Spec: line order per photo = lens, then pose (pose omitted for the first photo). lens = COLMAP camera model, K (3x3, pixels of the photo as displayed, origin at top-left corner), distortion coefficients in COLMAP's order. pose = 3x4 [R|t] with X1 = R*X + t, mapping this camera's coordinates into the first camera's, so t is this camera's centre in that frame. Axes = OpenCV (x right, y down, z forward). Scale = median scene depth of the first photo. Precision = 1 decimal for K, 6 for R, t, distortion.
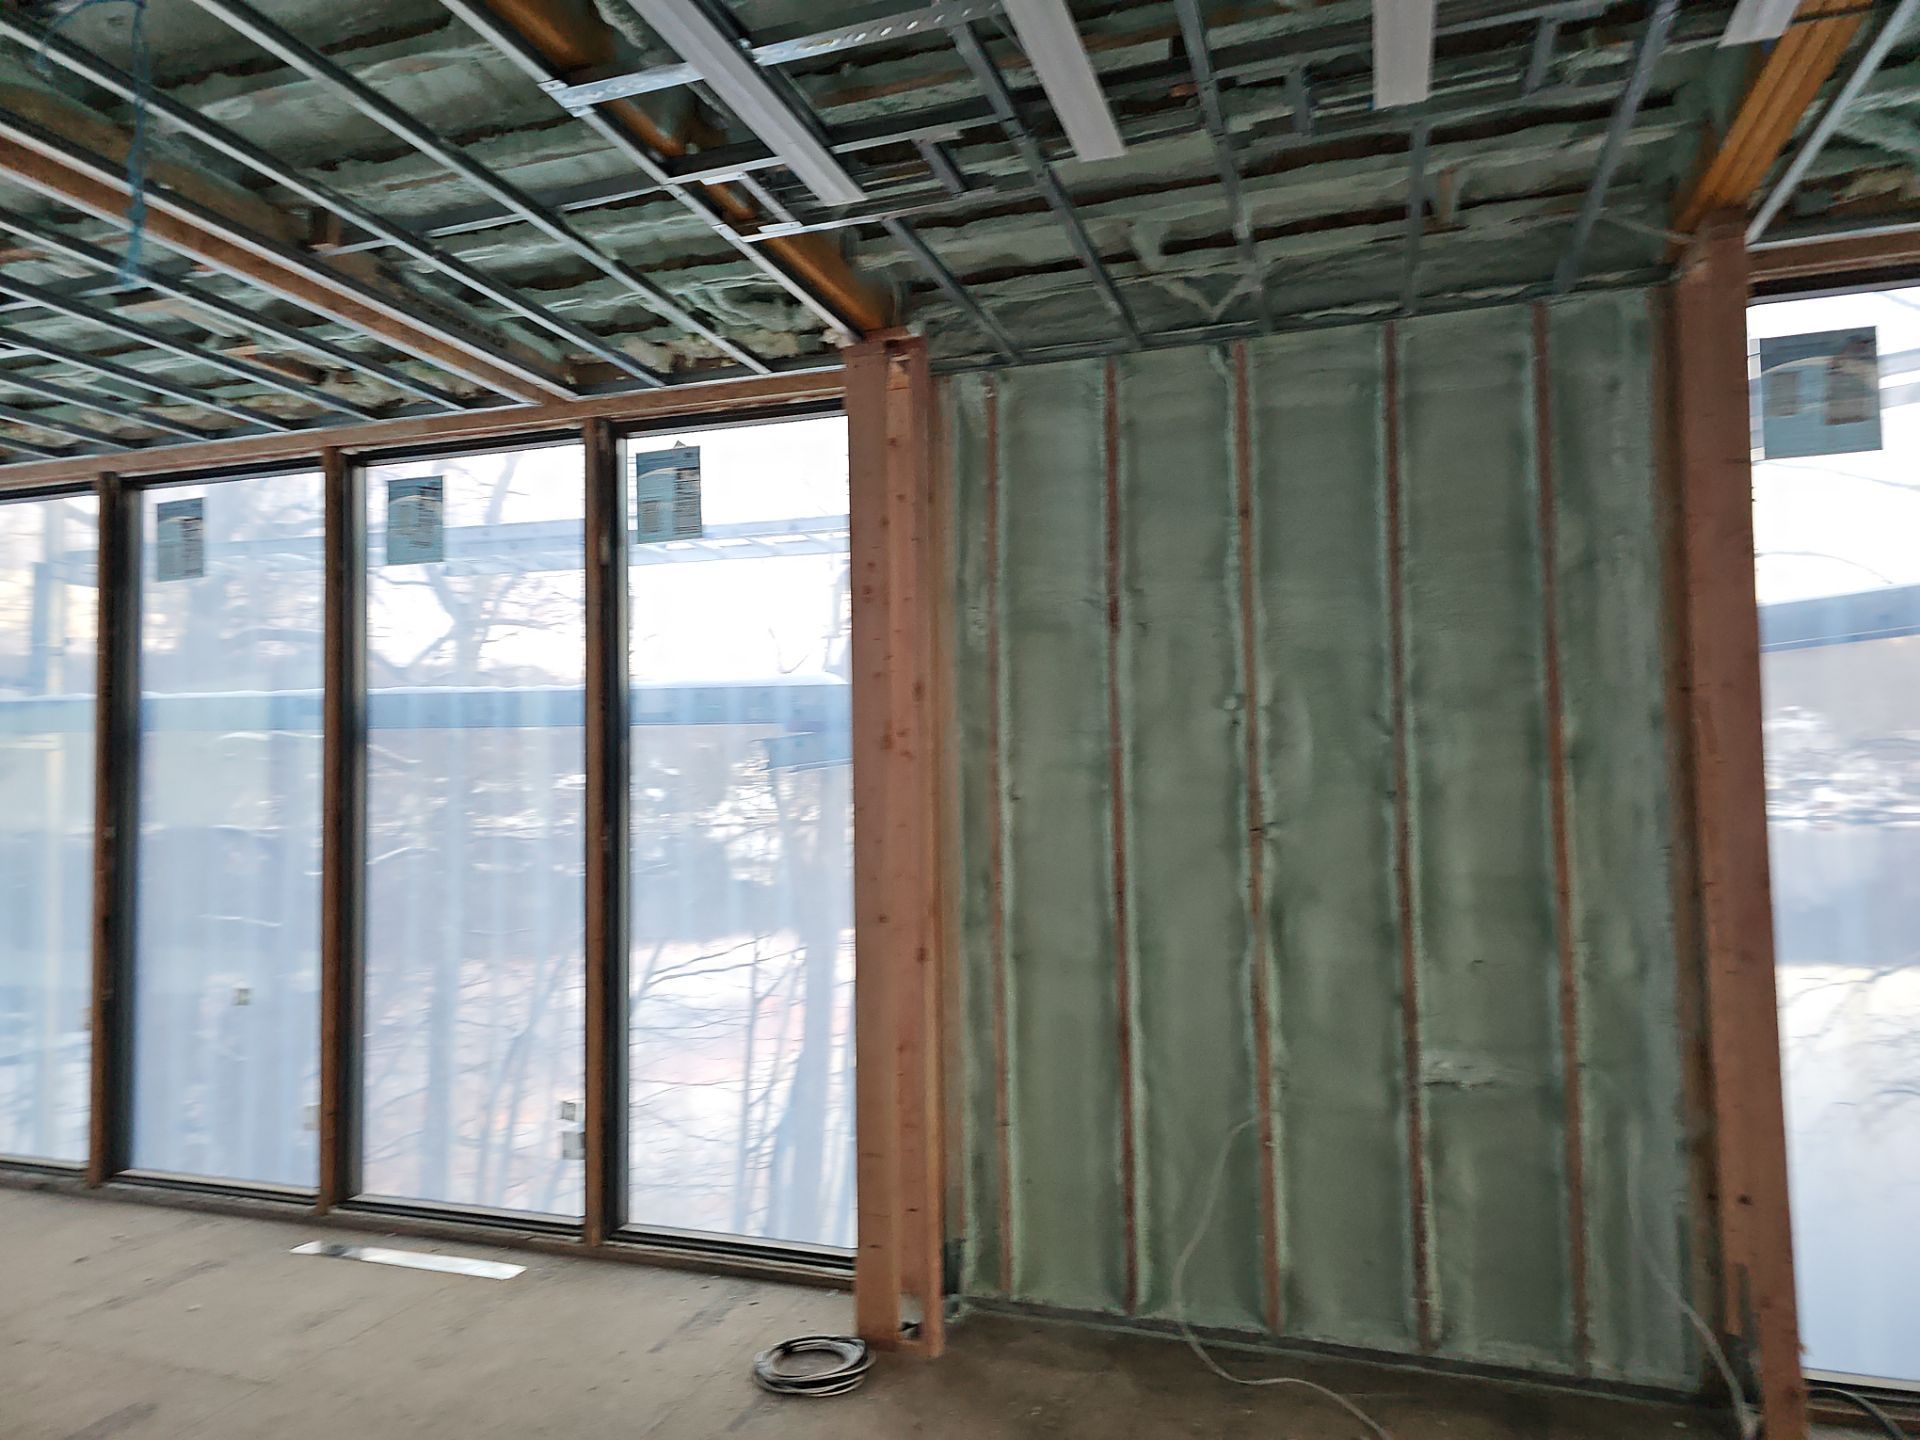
lens RADIAL K [[1252.9, 0, 966.0], [0, 1252.9, 705.4], [0, 0, 1]] dist [0.046342, -0.023609]
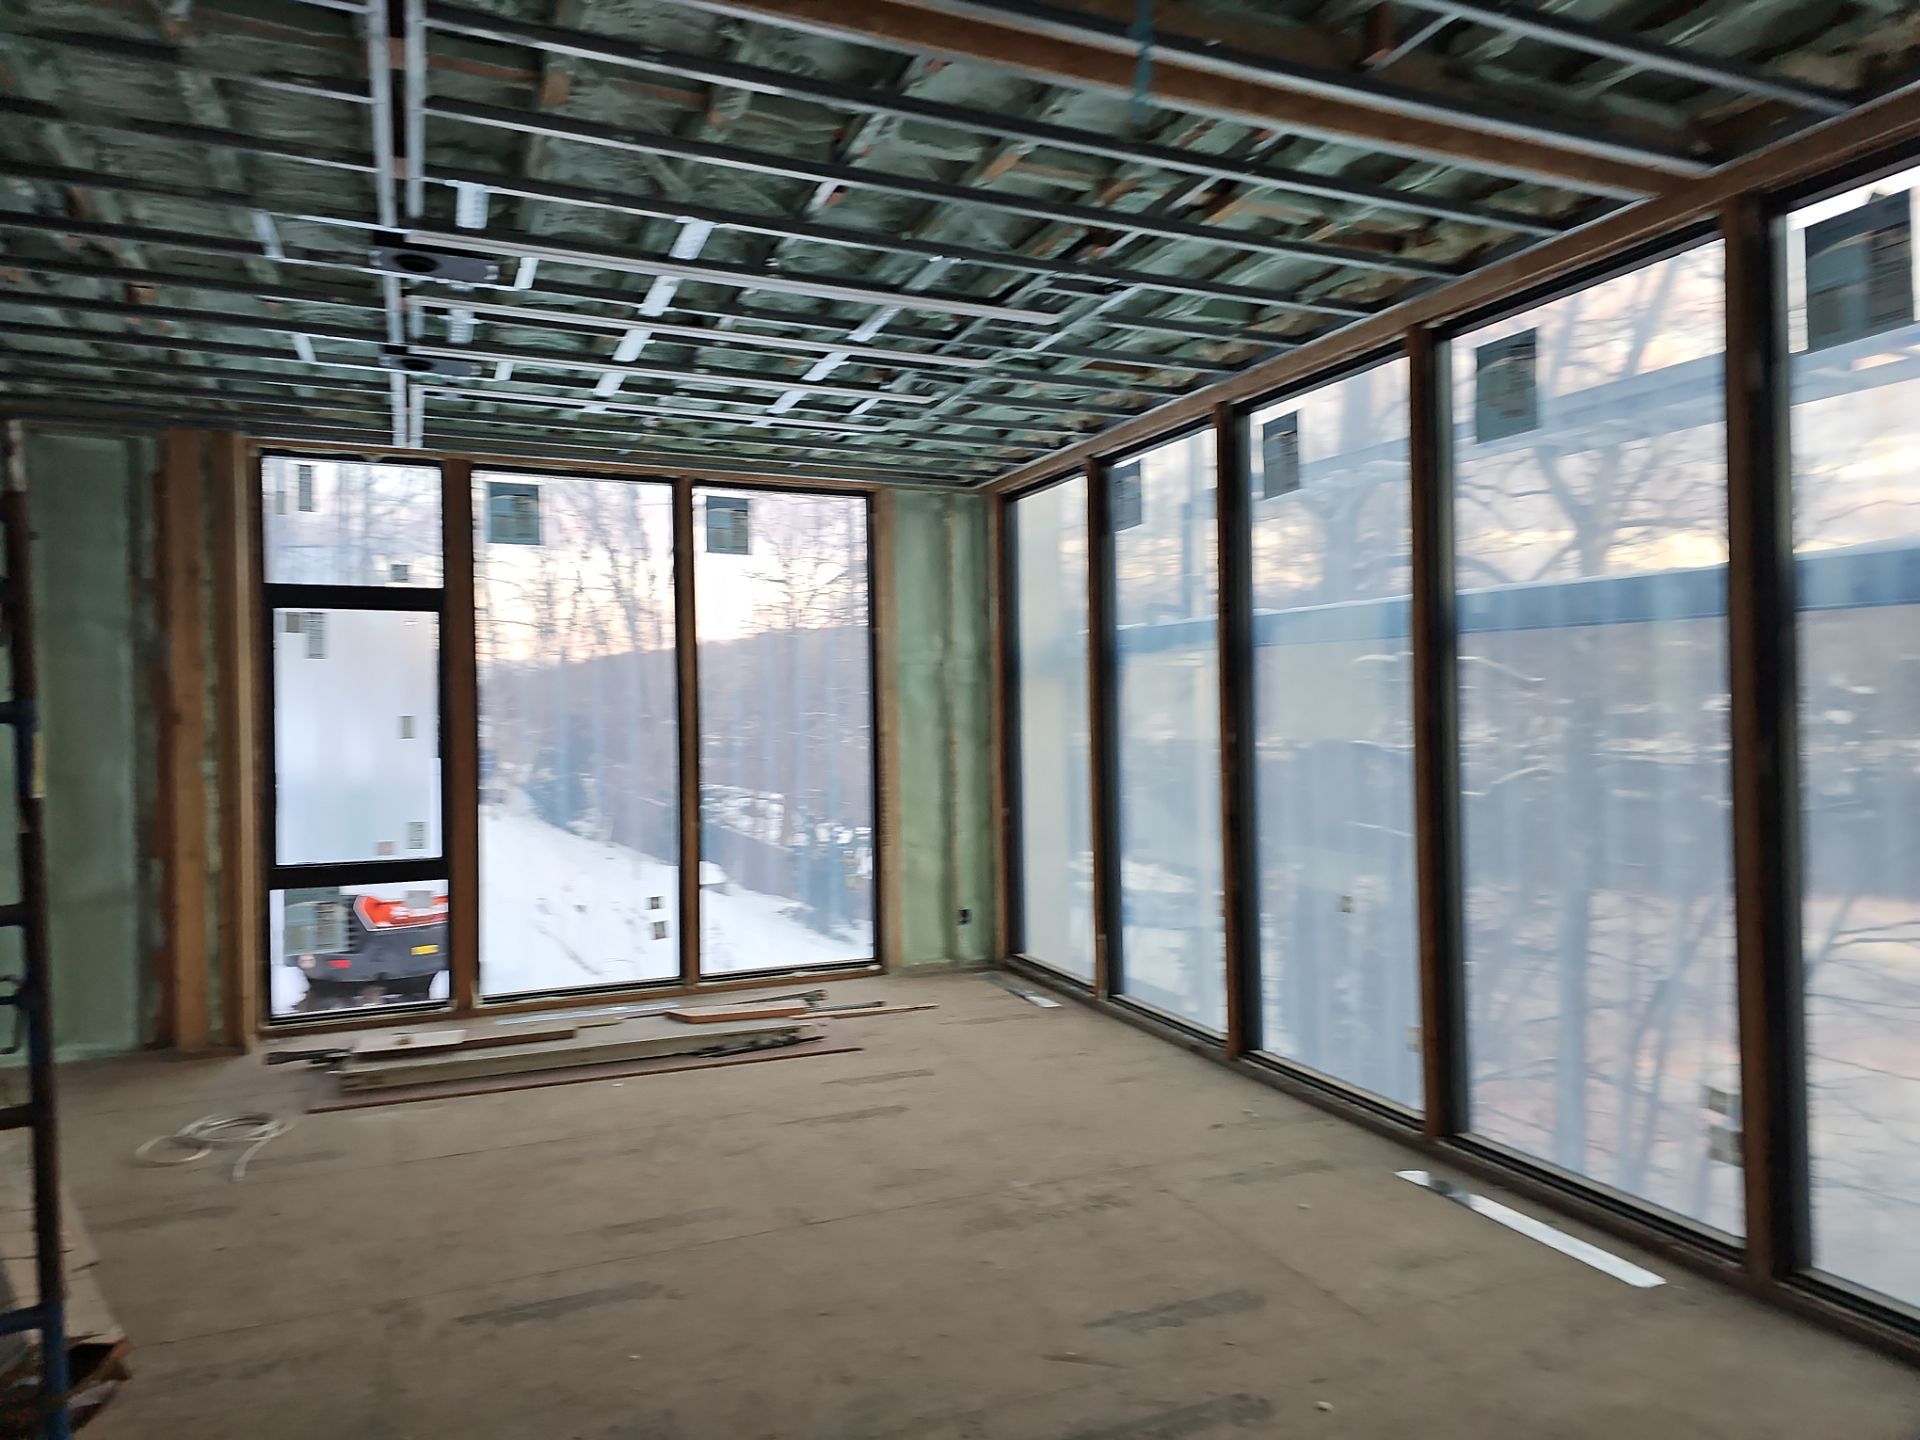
lens RADIAL K [[1252.9, 0, 952.2], [0, 1252.9, 713.0], [0, 0, 1]] dist [0.046342, -0.023609]
pose [[0.660572, 0.002800, -0.750758, -0.032614], [0.047515, 0.997832, 0.045529, 0.020654], [0.749258, -0.065748, 0.659007, 0.127644]]
